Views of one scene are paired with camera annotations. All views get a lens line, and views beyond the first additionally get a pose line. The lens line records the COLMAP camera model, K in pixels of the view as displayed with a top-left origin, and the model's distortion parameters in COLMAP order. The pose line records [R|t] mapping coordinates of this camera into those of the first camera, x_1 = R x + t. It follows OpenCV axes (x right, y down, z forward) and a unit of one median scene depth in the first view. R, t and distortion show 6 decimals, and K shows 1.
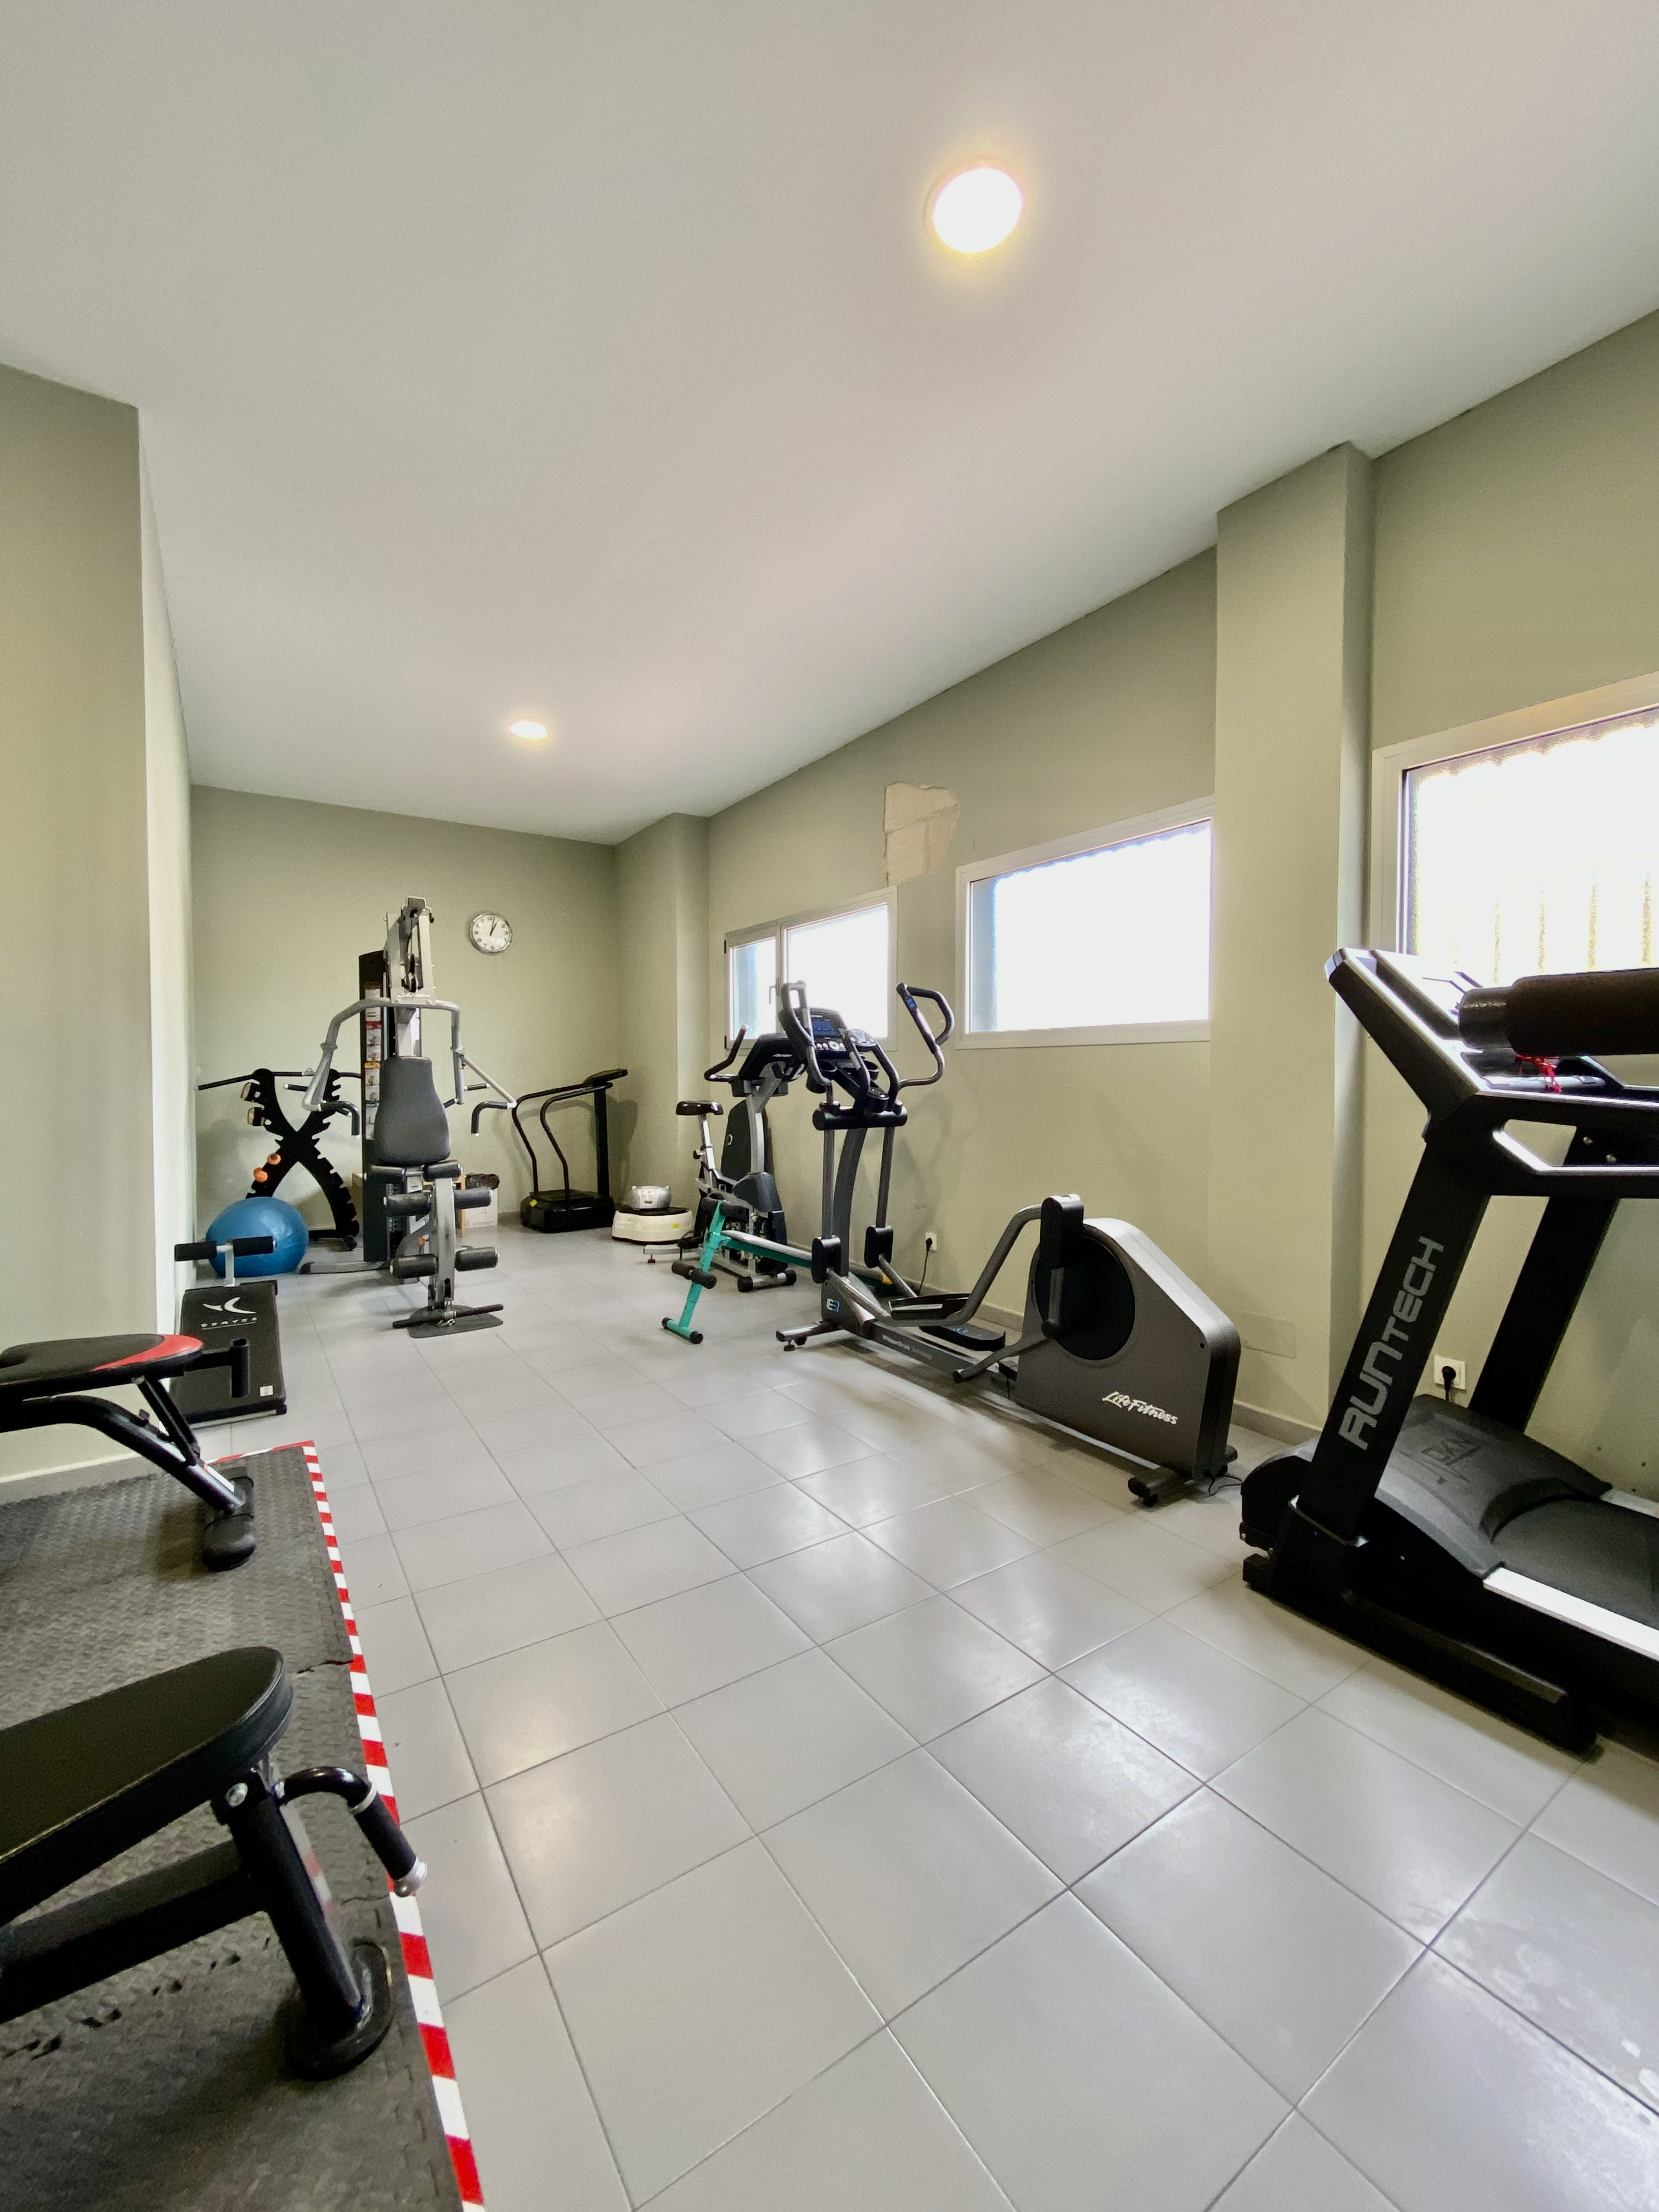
lens RADIAL K [[901.5, 0, 822.0], [0, 901.5, 1100.4], [0, 0, 1]] dist [0.000148, -0.000852]
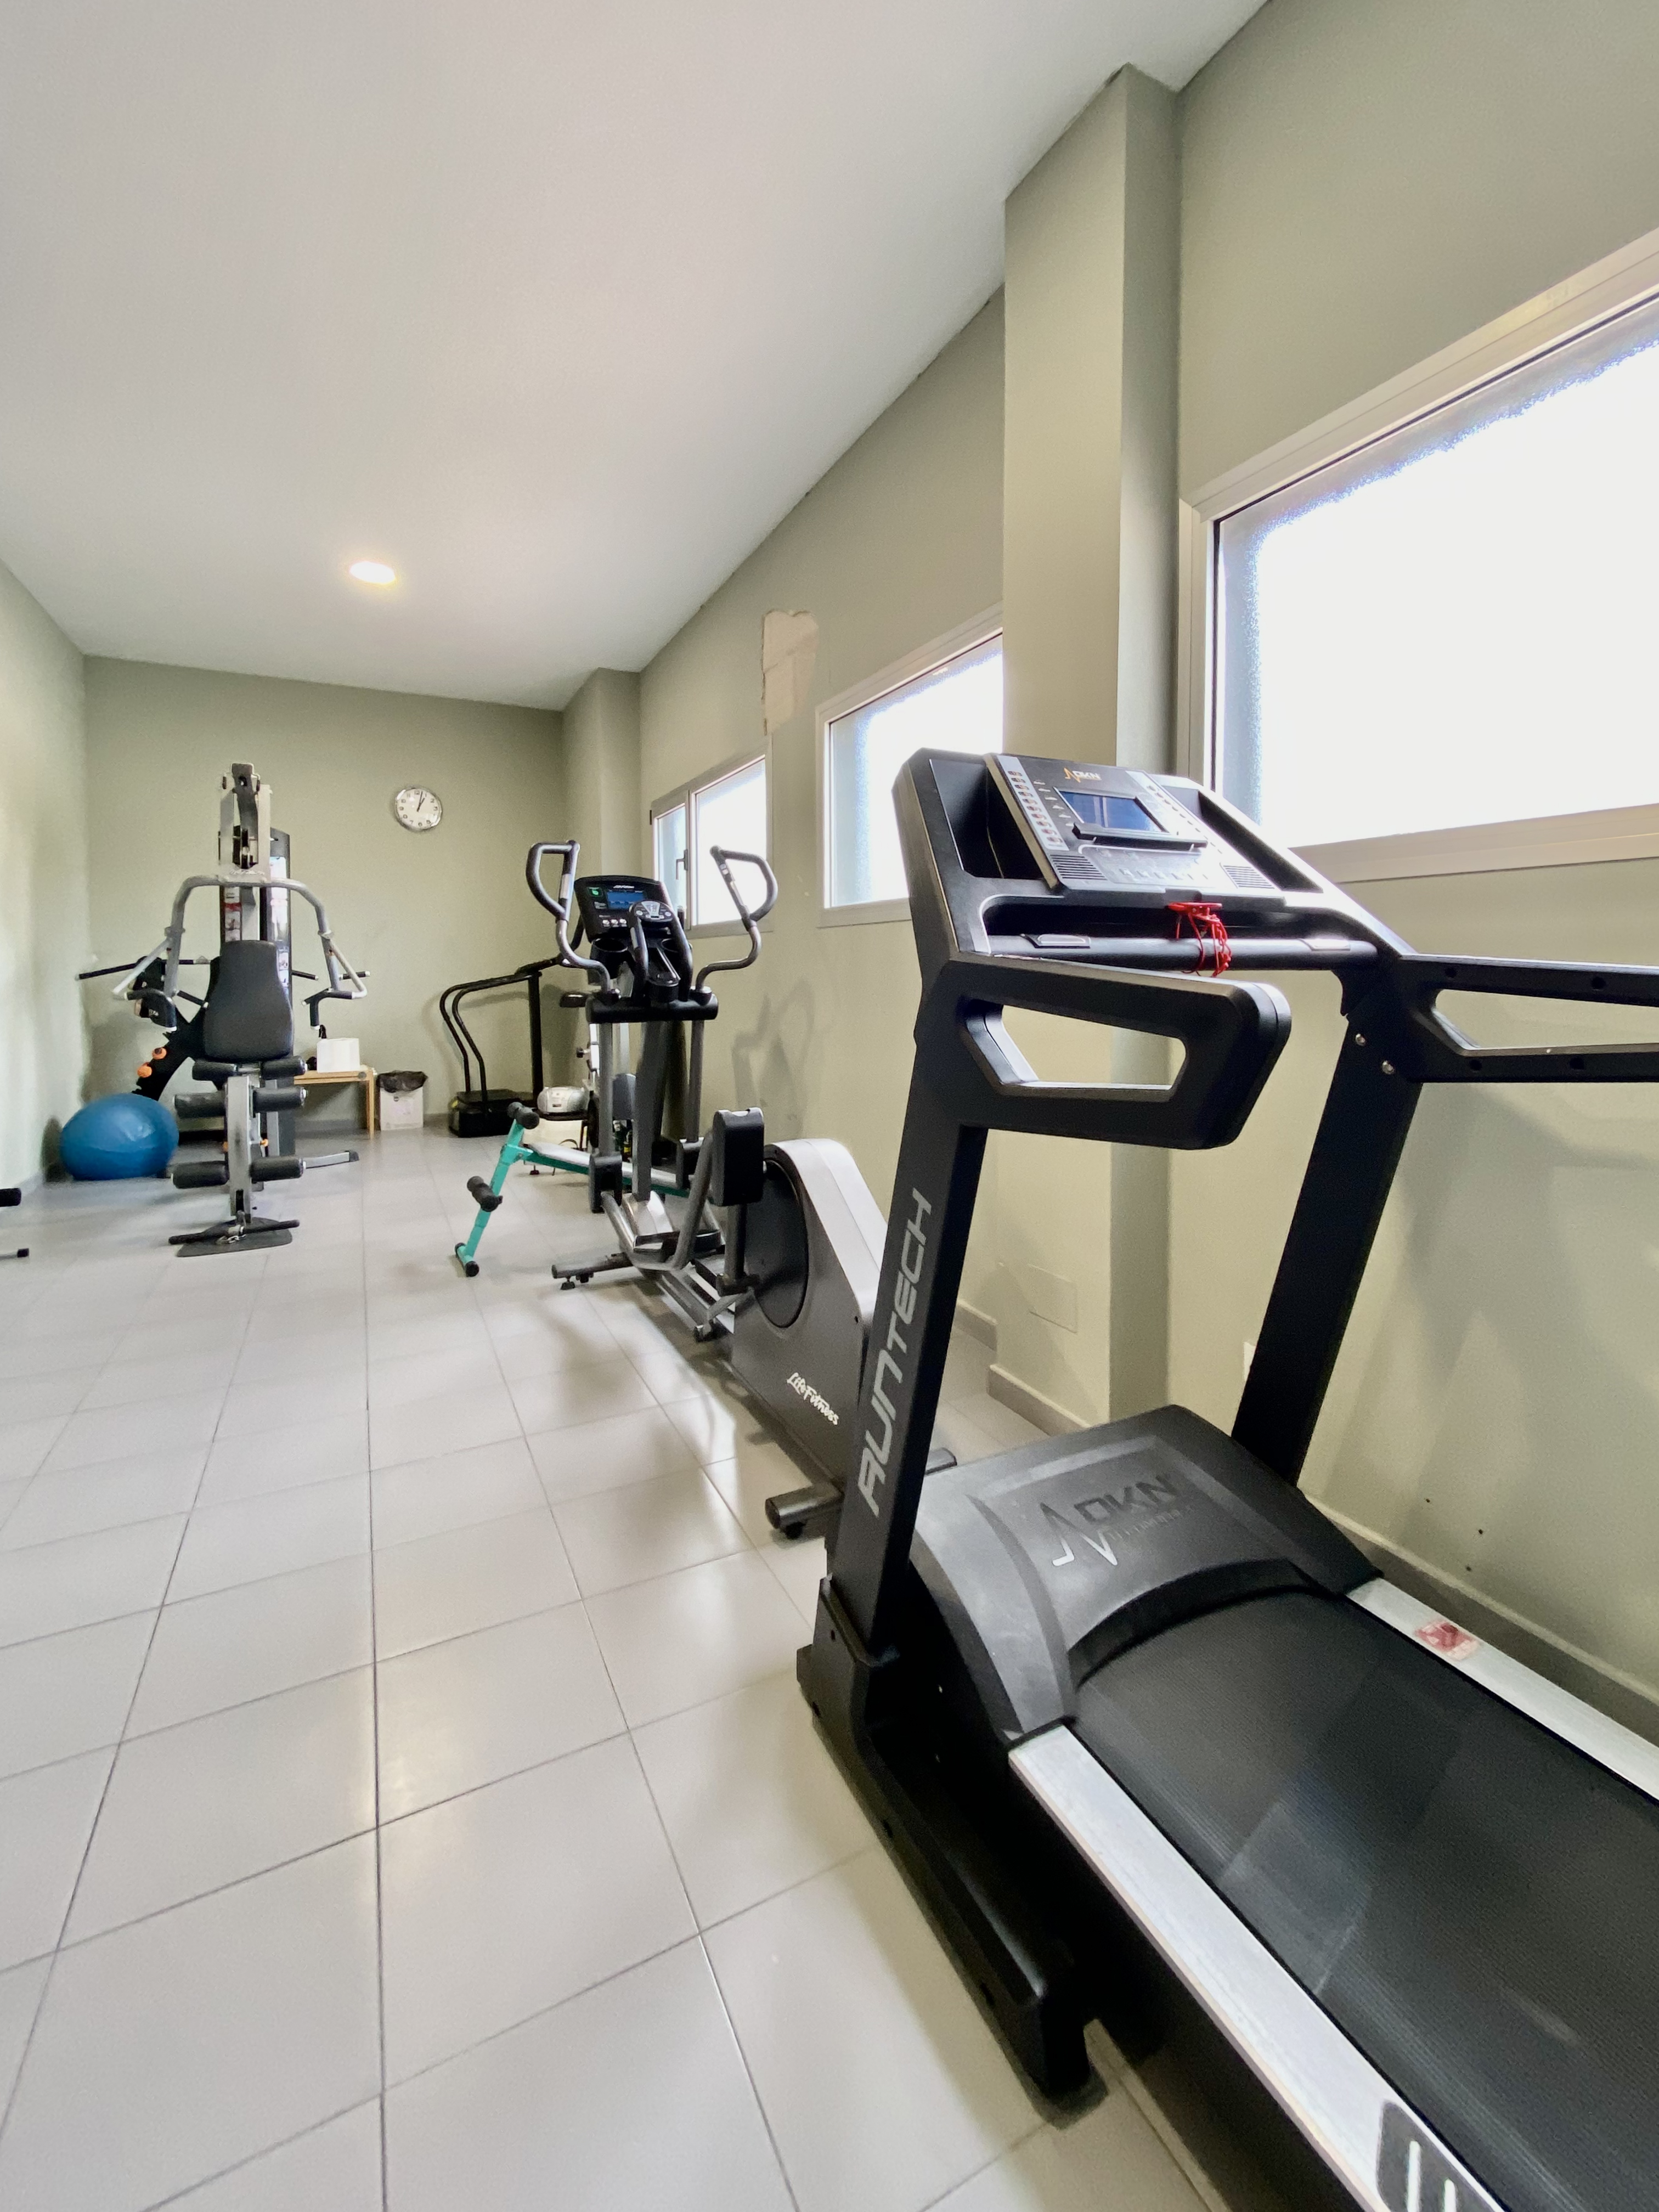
lens RADIAL K [[953.1, 0, 854.4], [0, 953.1, 997.6], [0, 0, 1]] dist [-0.002268, -0.000370]
pose [[0.993317, 0.002334, -0.115396, 0.290686], [-0.002375, 0.999997, -0.000216, 0.008053], [0.115396, 0.000489, 0.993319, 0.141786]]
